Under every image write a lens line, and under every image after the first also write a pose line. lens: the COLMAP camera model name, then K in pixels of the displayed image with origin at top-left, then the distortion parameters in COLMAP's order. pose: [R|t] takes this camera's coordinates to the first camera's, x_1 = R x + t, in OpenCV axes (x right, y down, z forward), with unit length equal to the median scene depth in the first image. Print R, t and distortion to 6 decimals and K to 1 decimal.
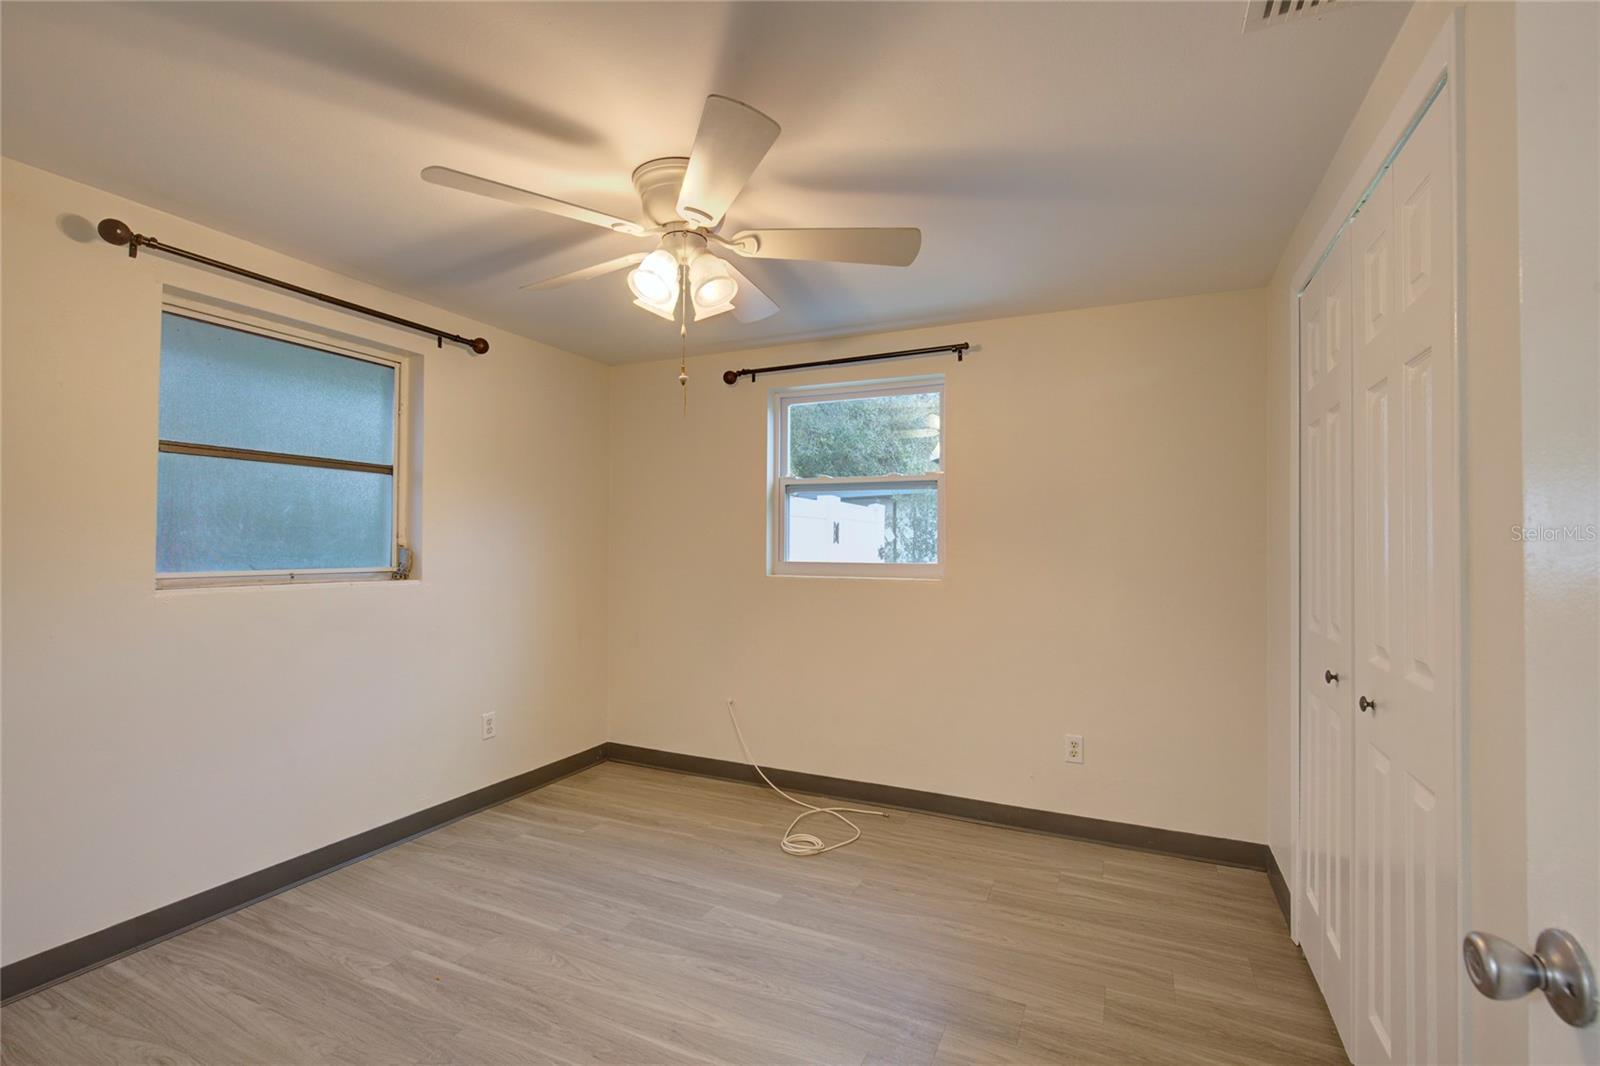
lens RADIAL K [[726.8, 0, 808.8], [0, 726.8, 523.8], [0, 0, 1]] dist [-0.000588, 0.001033]
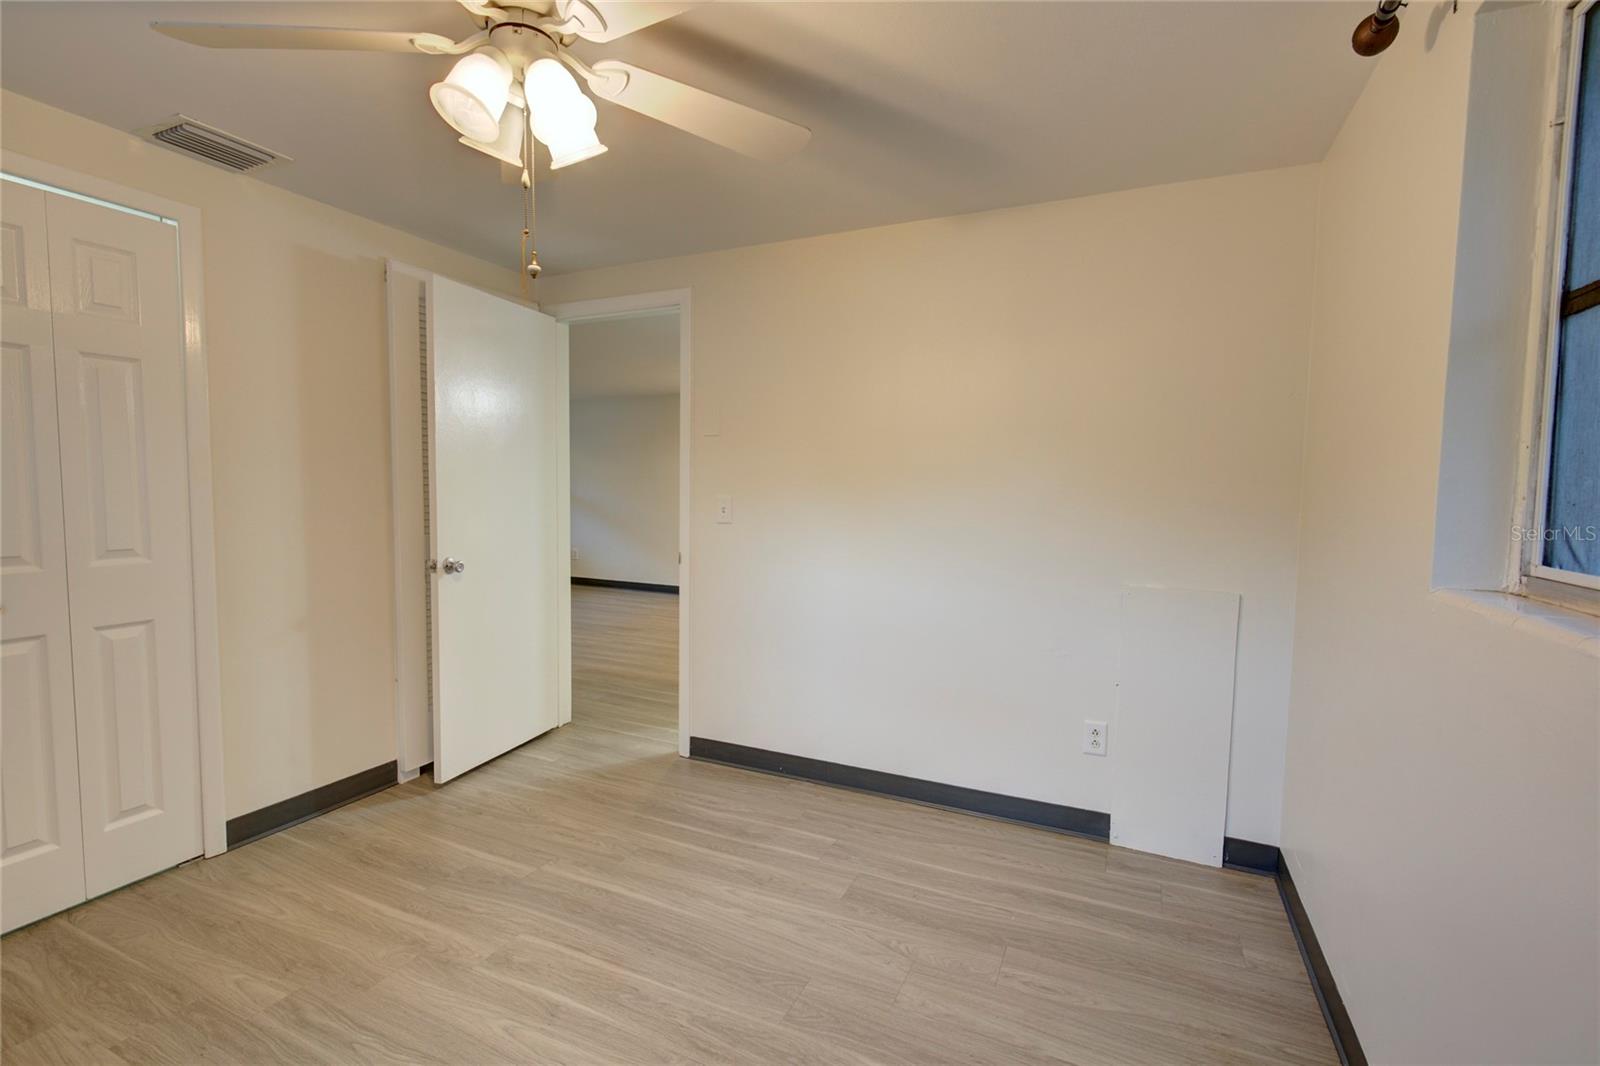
lens RADIAL K [[726.8, 0, 792.6], [0, 726.8, 534.2], [0, 0, 1]] dist [-0.000588, 0.001033]
pose [[-0.999370, -0.021140, 0.028507, -0.484808], [-0.020013, 0.999030, 0.039224, 0.046838], [-0.029309, 0.038629, -0.998824, 1.822737]]
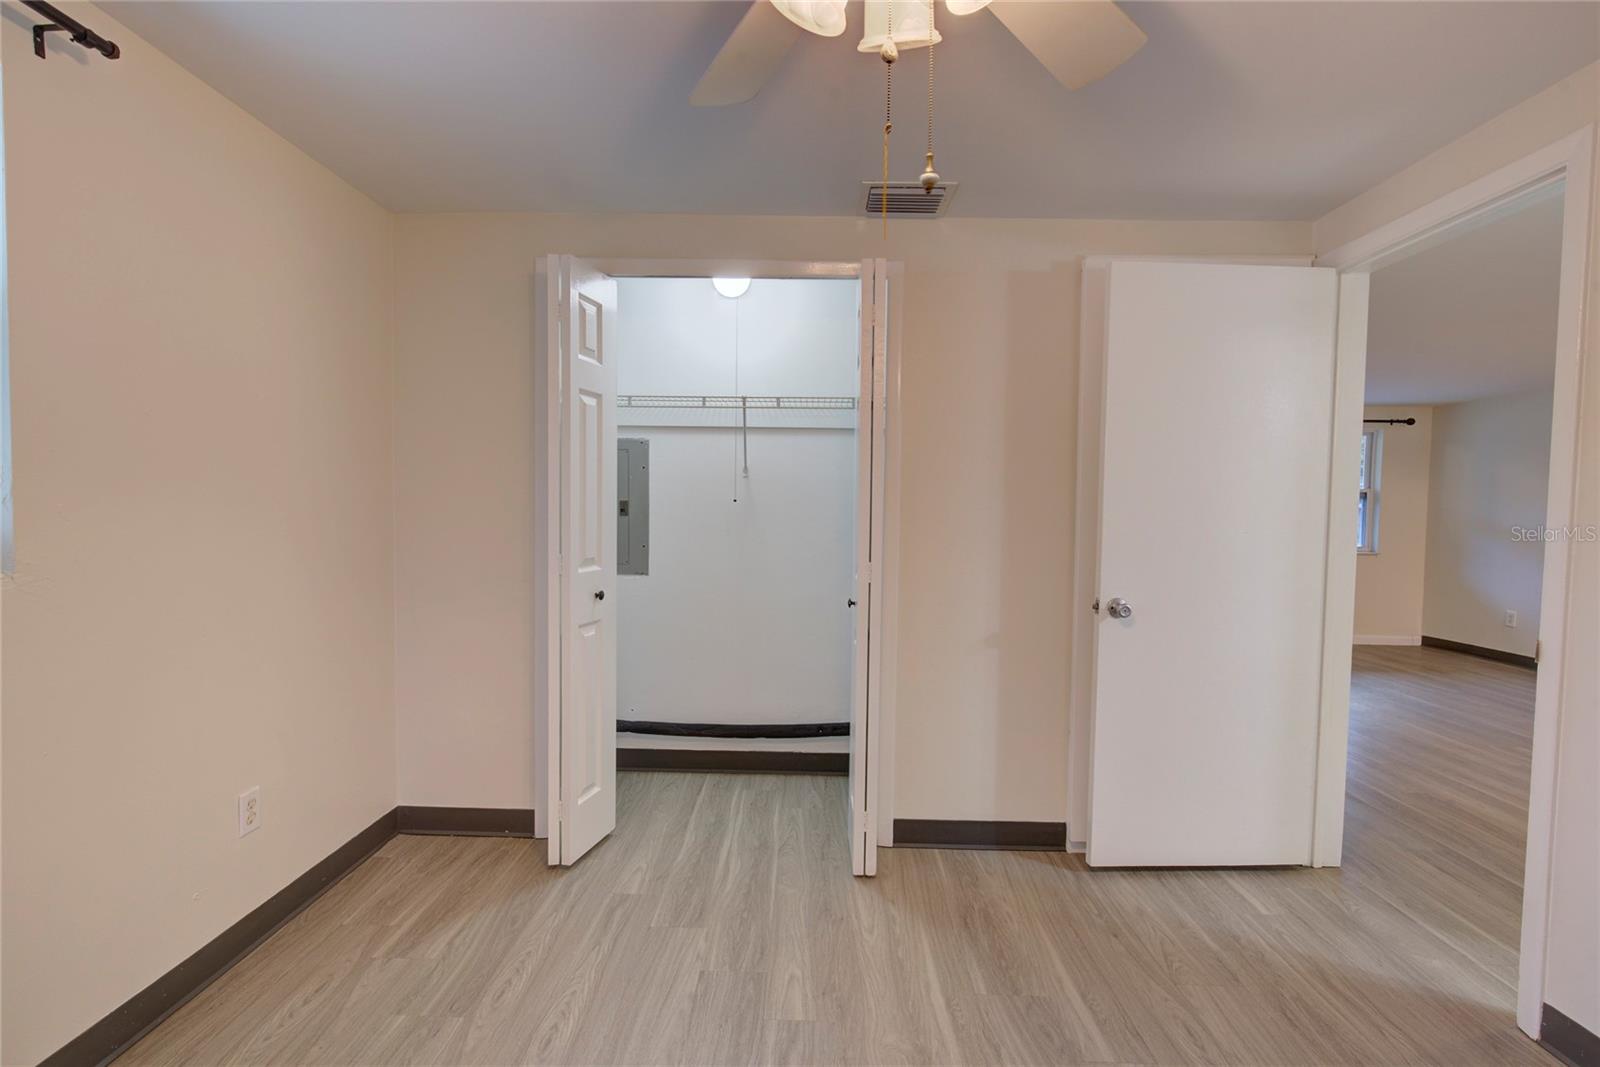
lens RADIAL K [[726.8, 0, 797.0], [0, 726.8, 524.5], [0, 0, 1]] dist [-0.000588, 0.001033]
pose [[-0.387533, -0.038072, 0.921069, -0.640491], [-0.043586, 0.998786, 0.022946, 0.041395], [-0.920825, -0.031254, -0.388722, 1.320365]]
